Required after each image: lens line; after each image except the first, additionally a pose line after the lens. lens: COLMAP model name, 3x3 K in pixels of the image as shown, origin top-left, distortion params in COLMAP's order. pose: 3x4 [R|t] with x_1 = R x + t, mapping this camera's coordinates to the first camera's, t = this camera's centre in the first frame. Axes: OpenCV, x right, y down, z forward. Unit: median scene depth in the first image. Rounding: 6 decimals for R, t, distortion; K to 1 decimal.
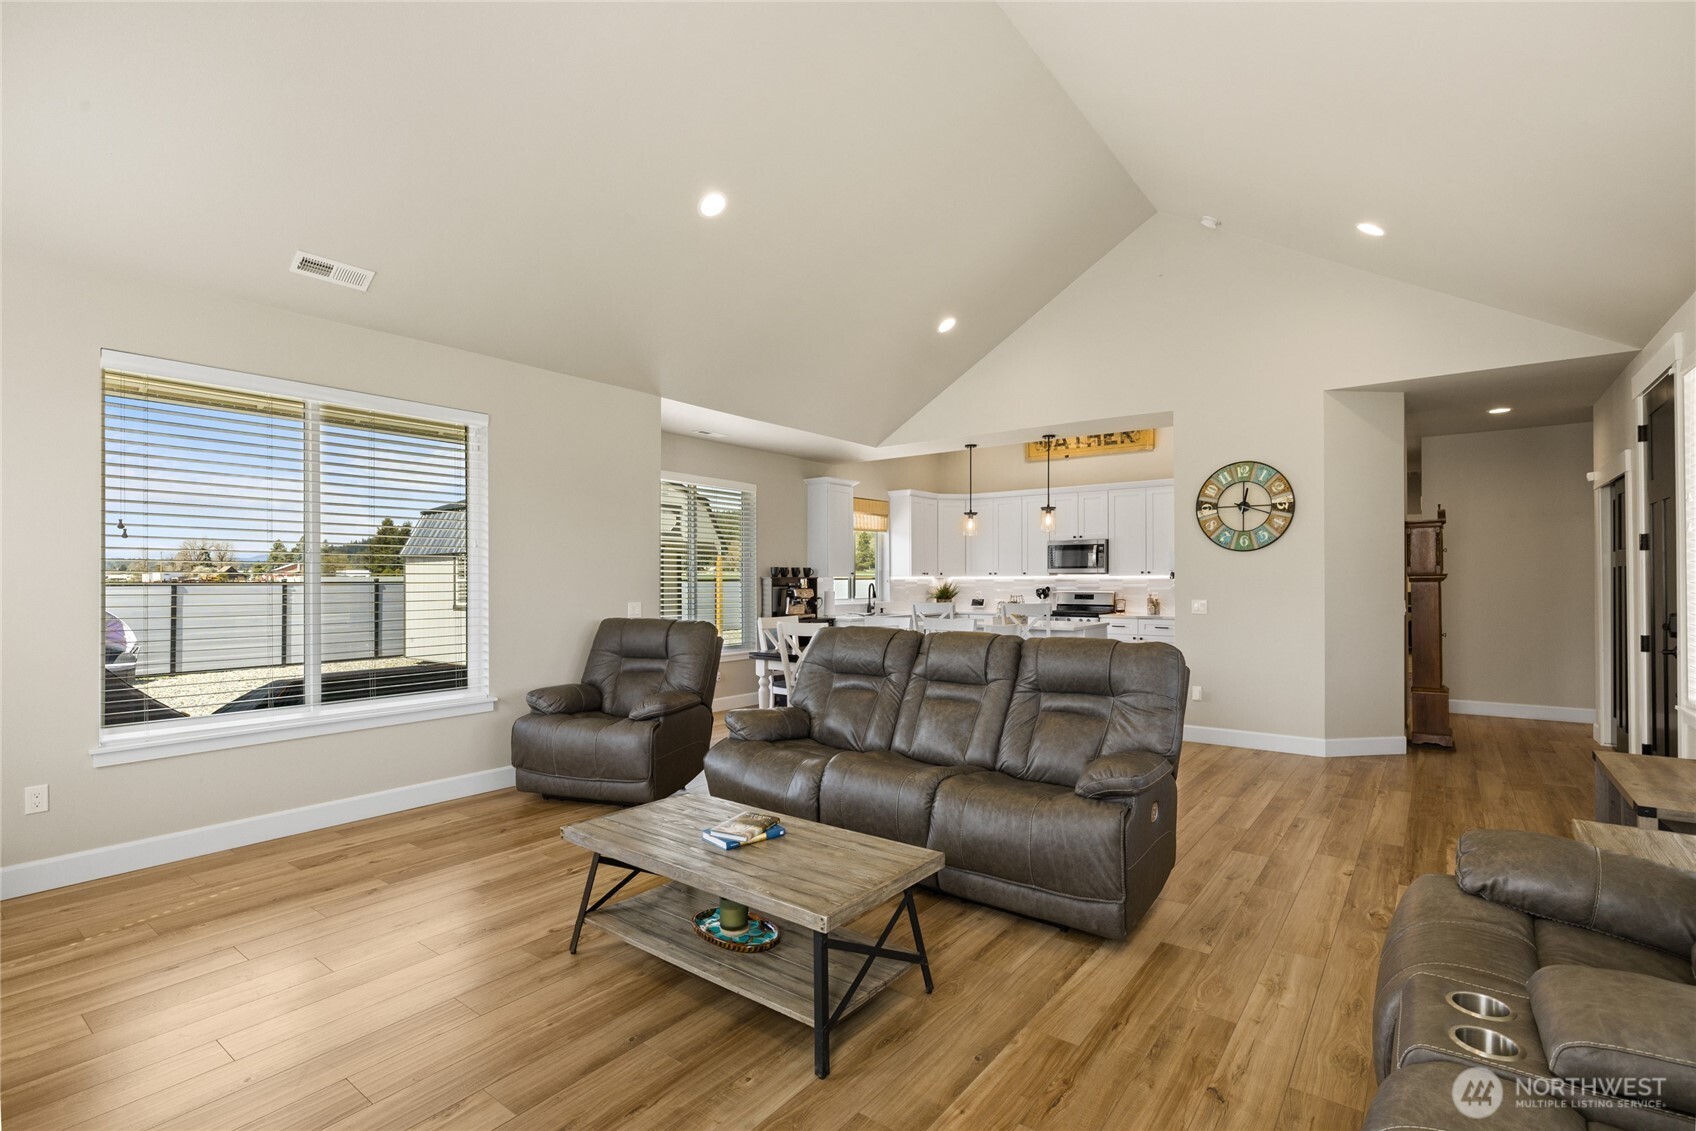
lens RADIAL K [[784.2, 0, 846.4], [0, 784.2, 573.0], [0, 0, 1]] dist [-0.005173, -0.000141]
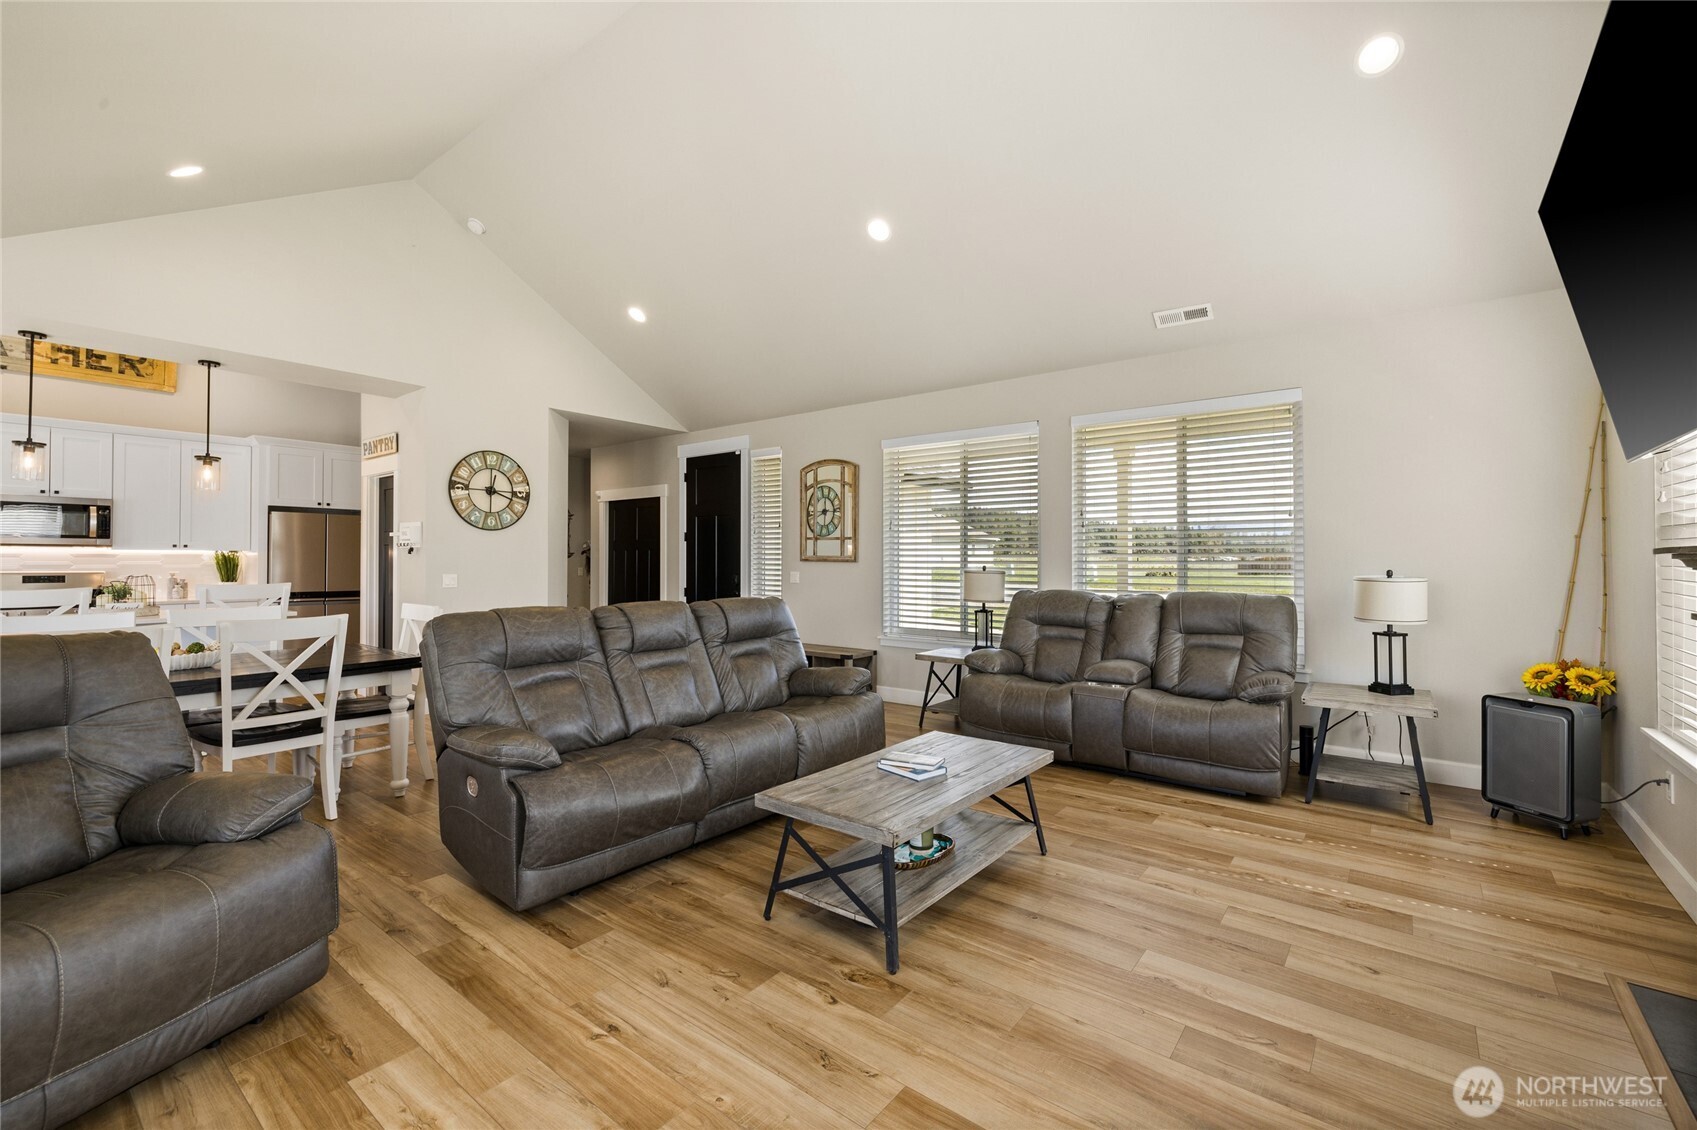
lens RADIAL K [[717.9, 0, 852.9], [0, 717.9, 552.0], [0, 0, 1]] dist [-0.003398, 0.000160]
pose [[0.006088, 0.014471, 0.999877, -0.343036], [-0.009901, 0.999847, -0.014410, 0.008560], [-0.999932, -0.009812, 0.006230, 0.310494]]
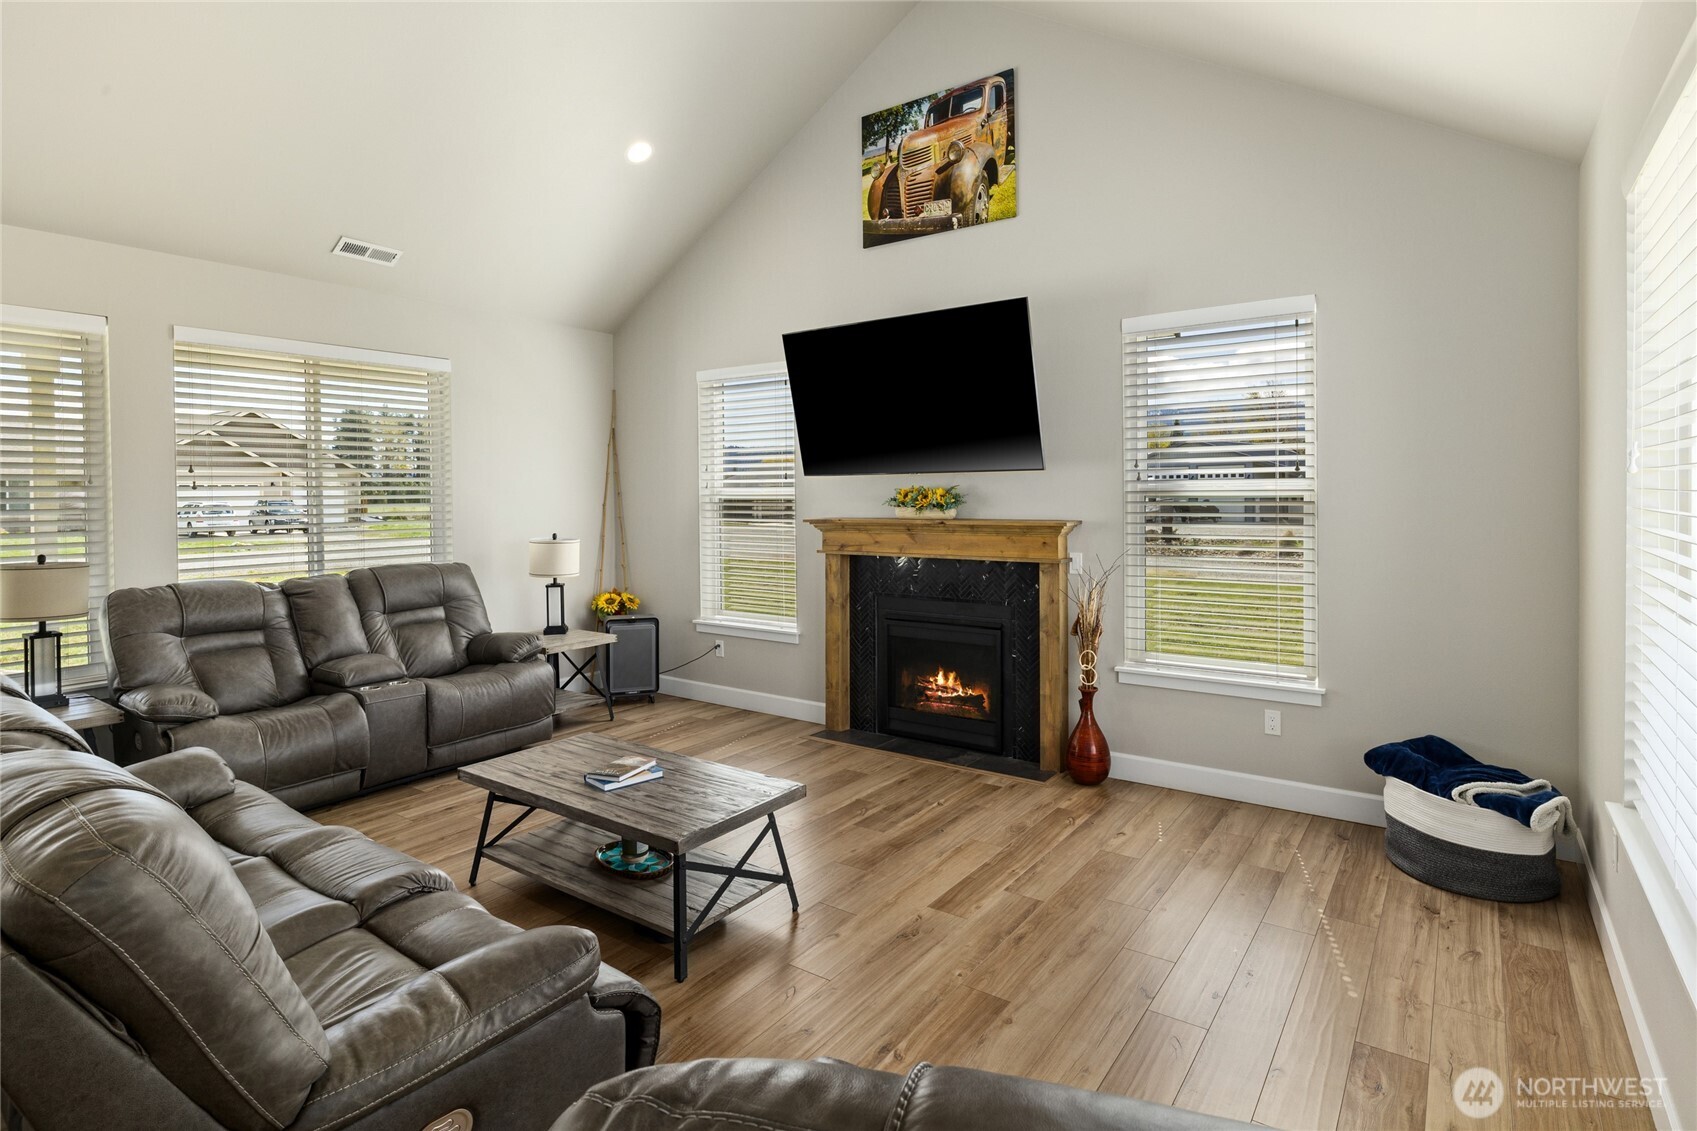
lens RADIAL K [[895.3, 0, 836.7], [0, 895.3, 491.4], [0, 0, 1]] dist [0.005495, 0.002453]
pose [[-0.999061, 0.008142, -0.042549, -0.105264], [0.008496, 0.999931, -0.008156, -0.012701], [0.042480, -0.008510, -0.999061, 0.643043]]
